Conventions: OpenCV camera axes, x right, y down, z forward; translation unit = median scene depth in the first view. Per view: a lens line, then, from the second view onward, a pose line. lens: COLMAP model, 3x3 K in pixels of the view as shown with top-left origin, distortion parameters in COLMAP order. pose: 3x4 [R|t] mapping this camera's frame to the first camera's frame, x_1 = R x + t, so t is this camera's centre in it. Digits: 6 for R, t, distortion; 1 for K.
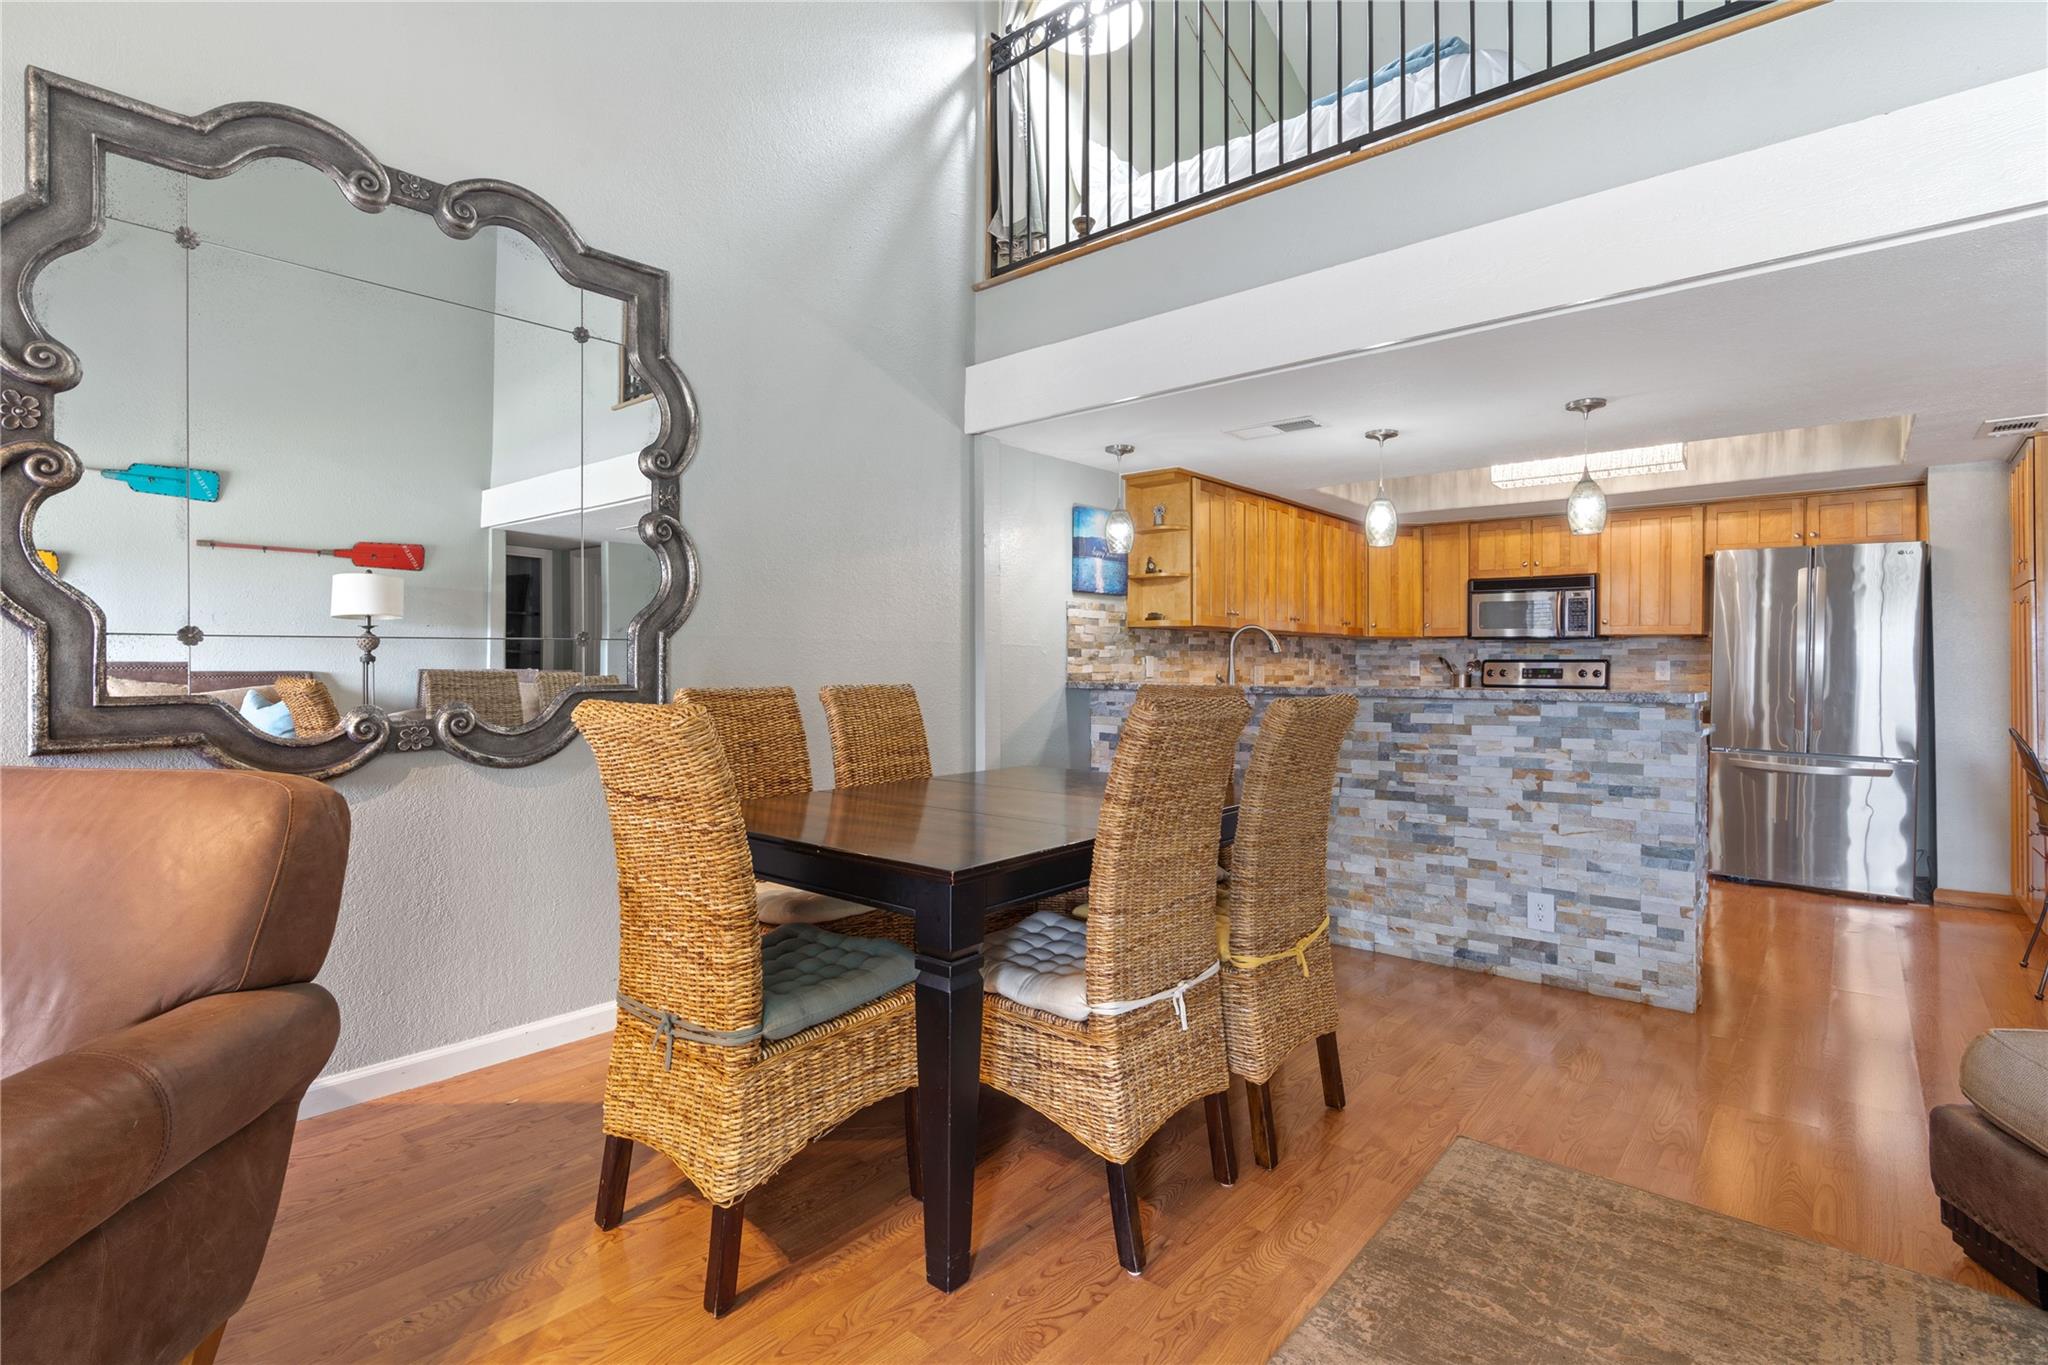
lens RADIAL K [[958.8, 0, 1017.5], [0, 958.8, 662.0], [0, 0, 1]] dist [-0.003710, 0.000955]
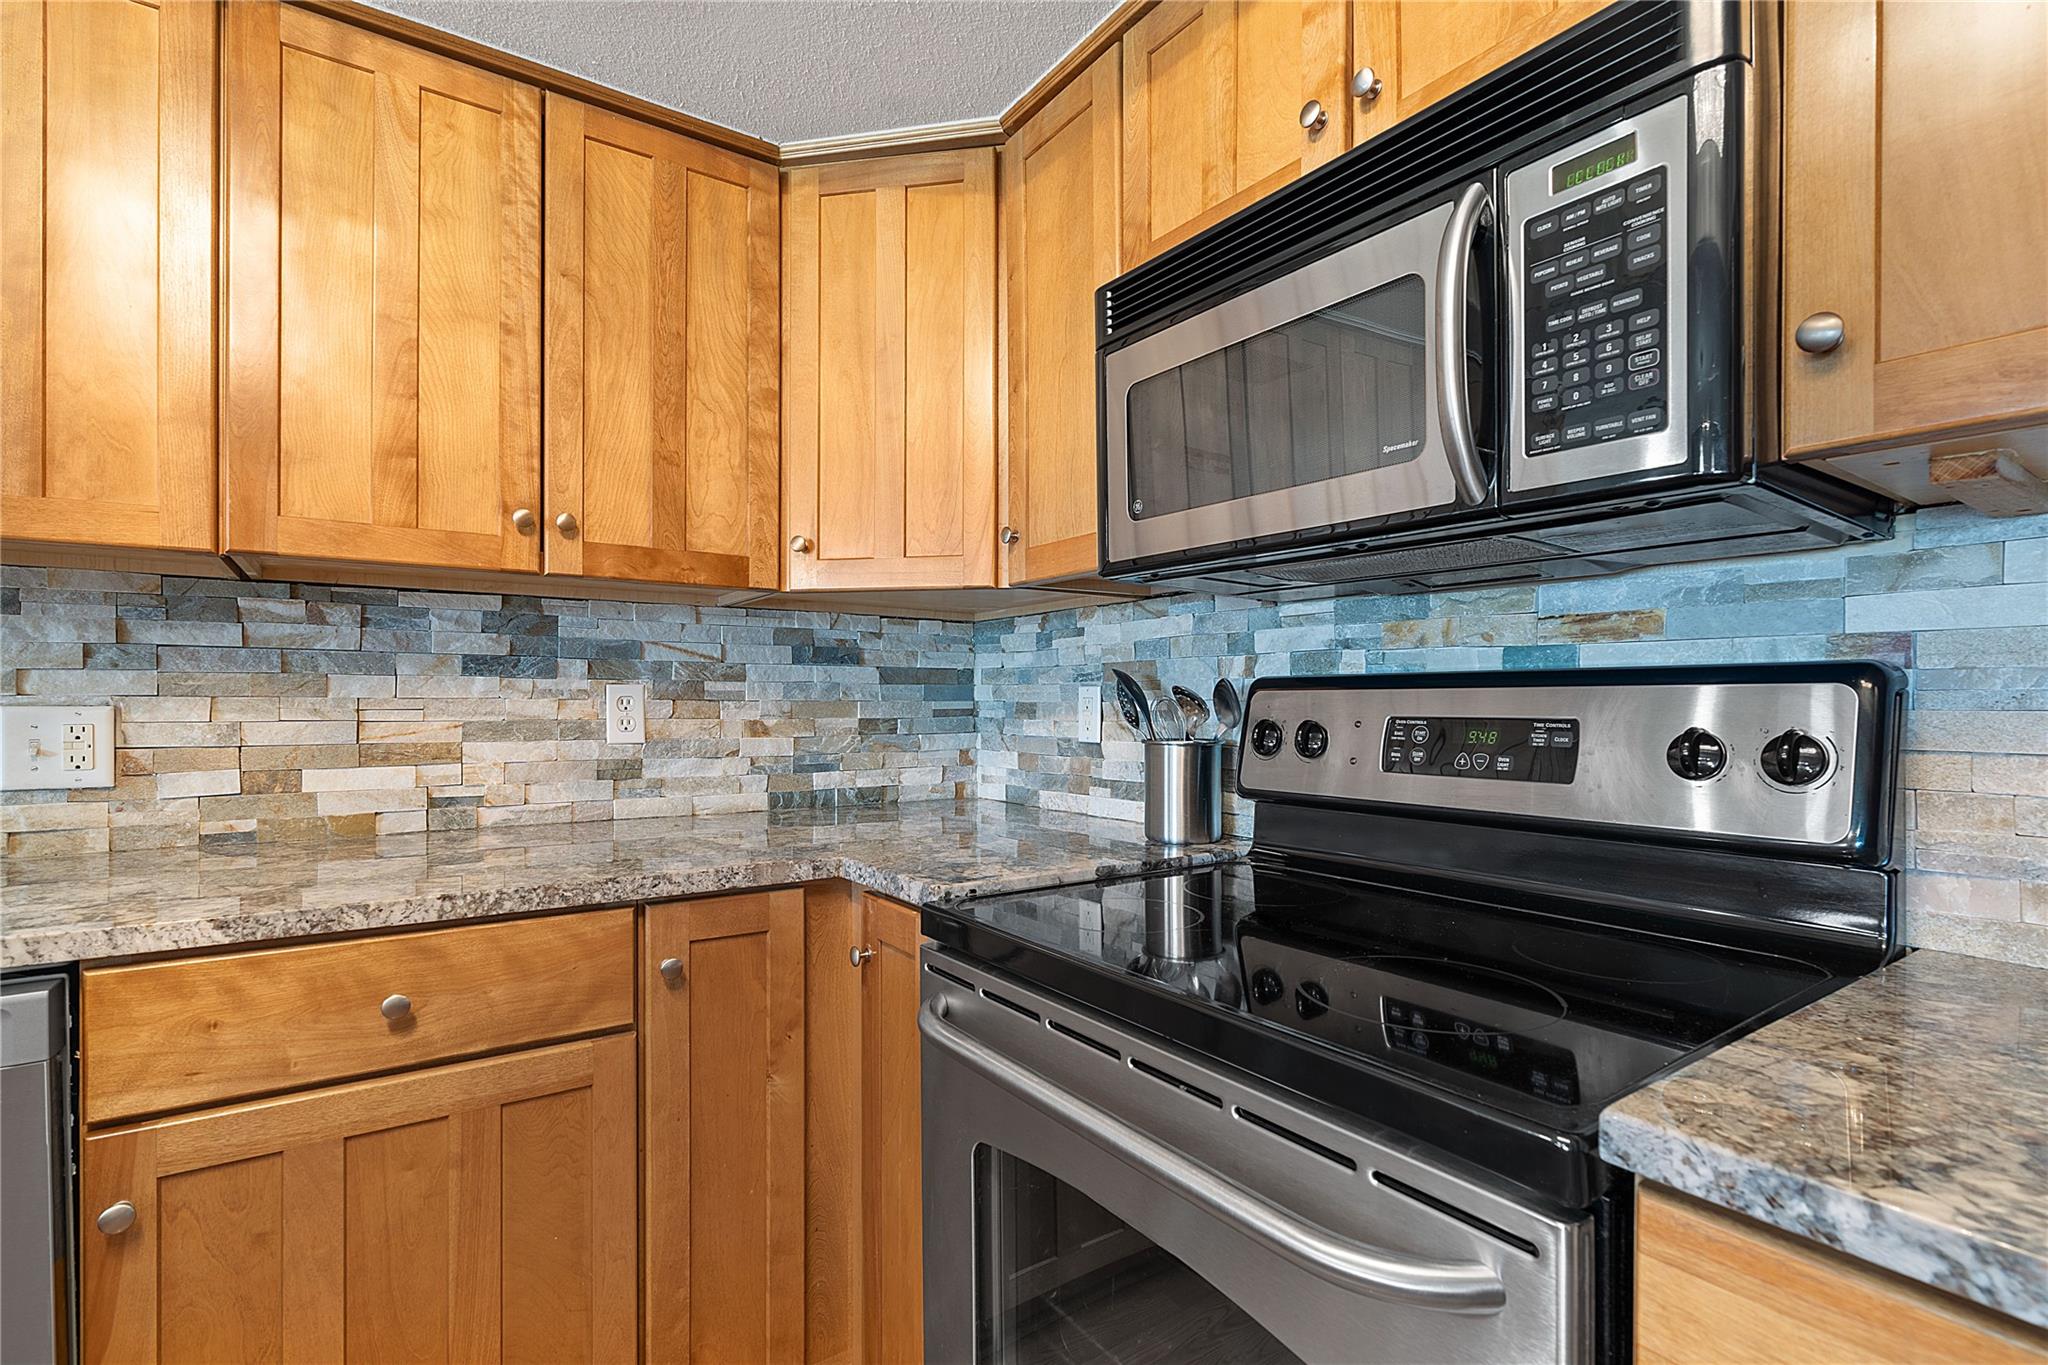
lens RADIAL K [[958.8, 0, 1018.6], [0, 958.8, 699.2], [0, 0, 1]] dist [-0.003710, 0.000955]
pose [[0.970062, -0.002752, -0.242843, 0.865016], [0.002921, 0.999996, 0.000333, 0.004442], [0.242841, -0.001032, 0.970066, 1.364721]]
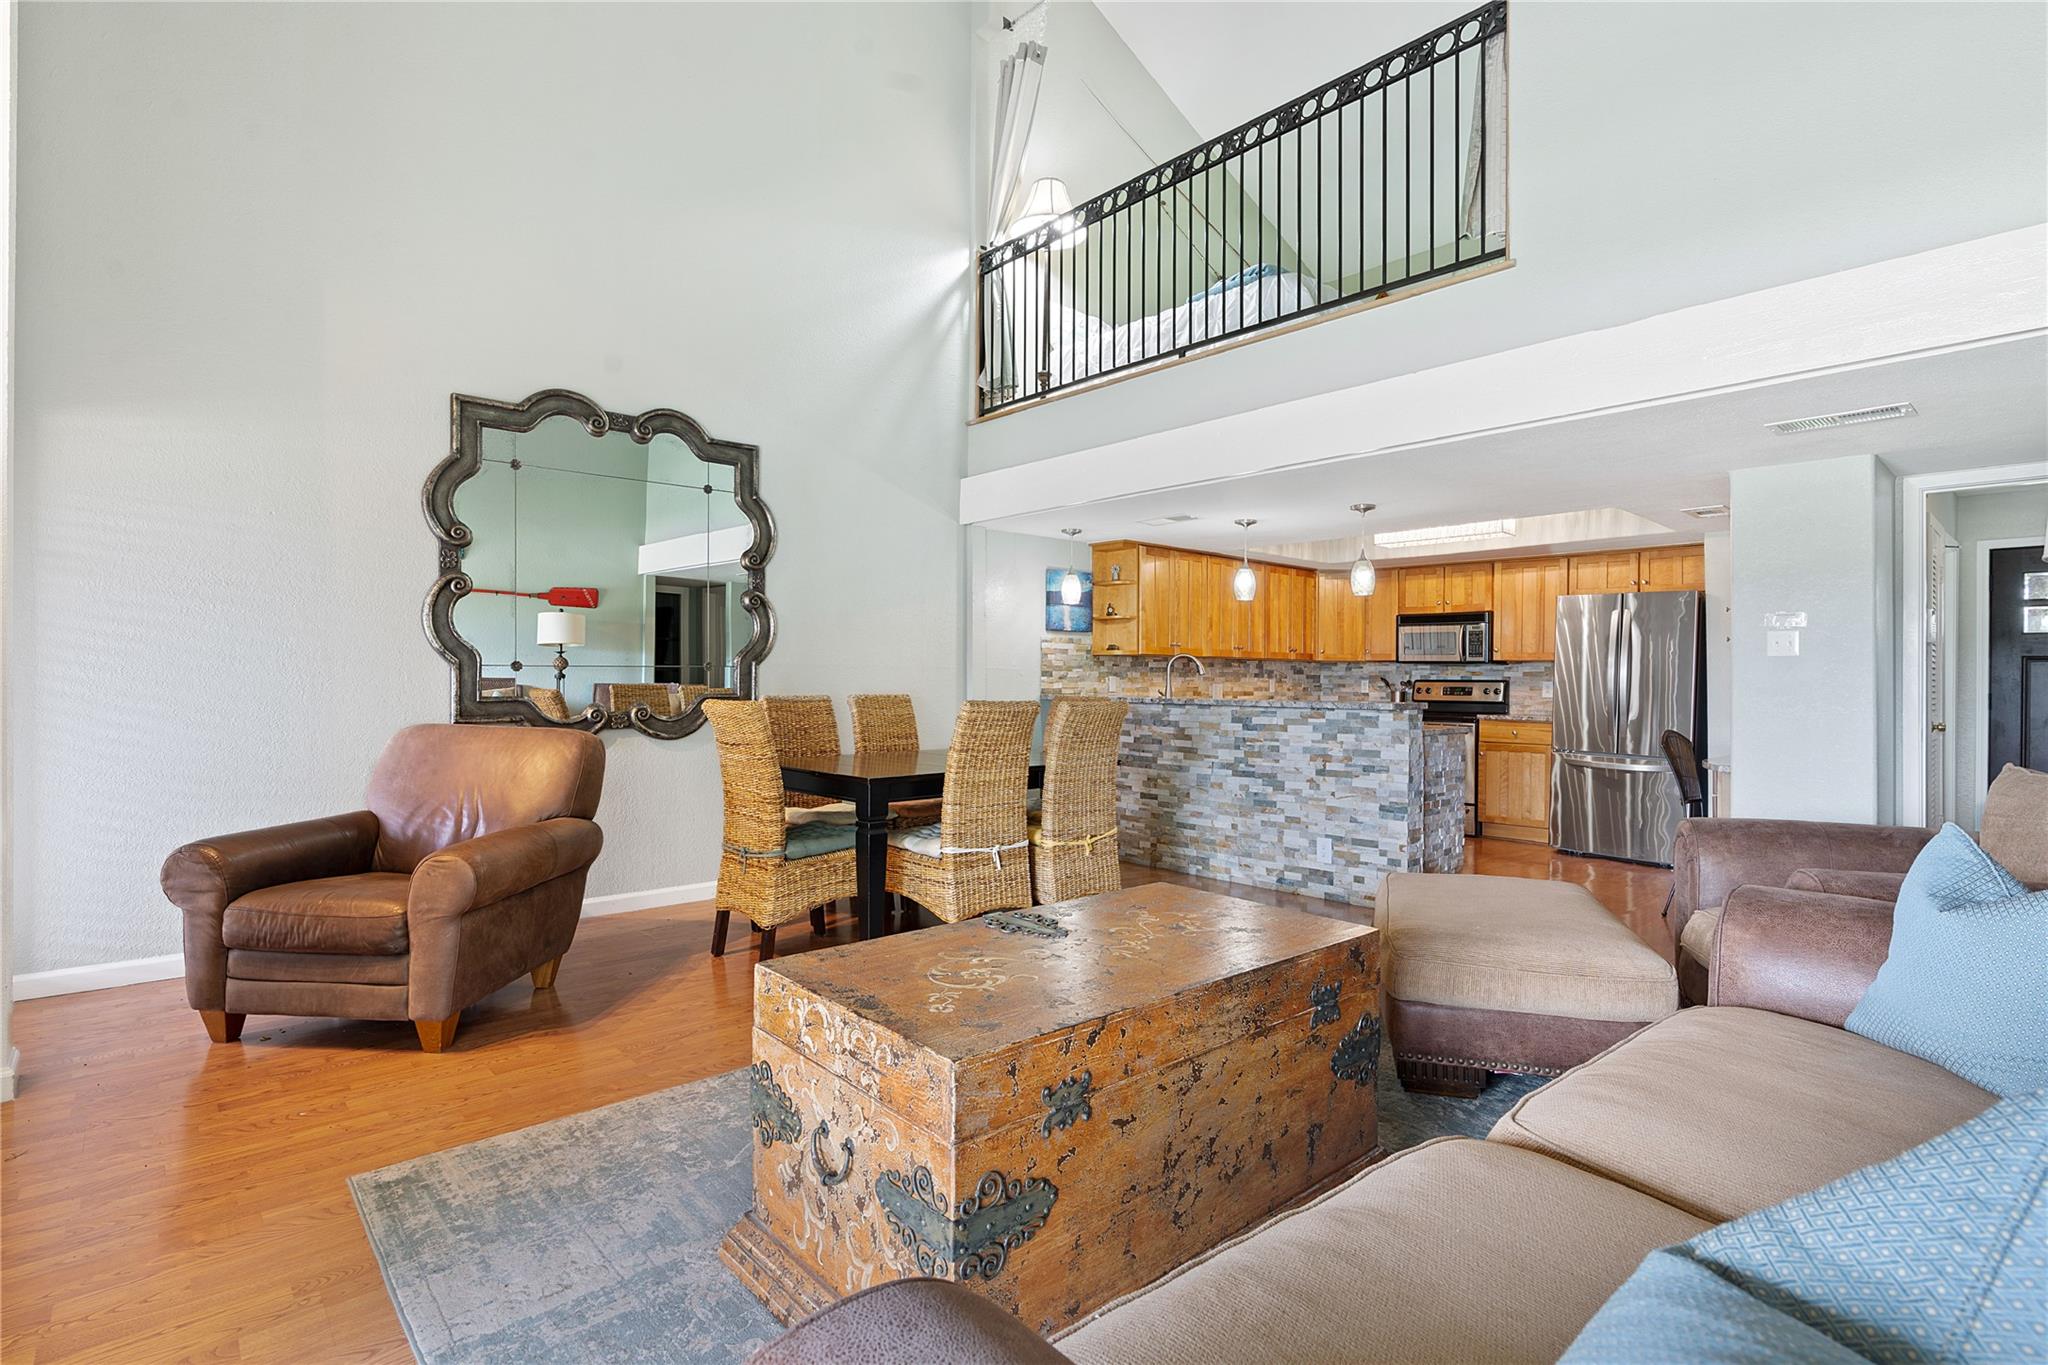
lens RADIAL K [[958.8, 0, 1024.3], [0, 958.8, 681.1], [0, 0, 1]] dist [-0.003710, 0.000955]
pose [[0.993510, 0.005343, -0.113620, 0.230323], [-0.004925, 0.999980, 0.003961, -0.005352], [0.113639, -0.003376, 0.993516, -0.486390]]
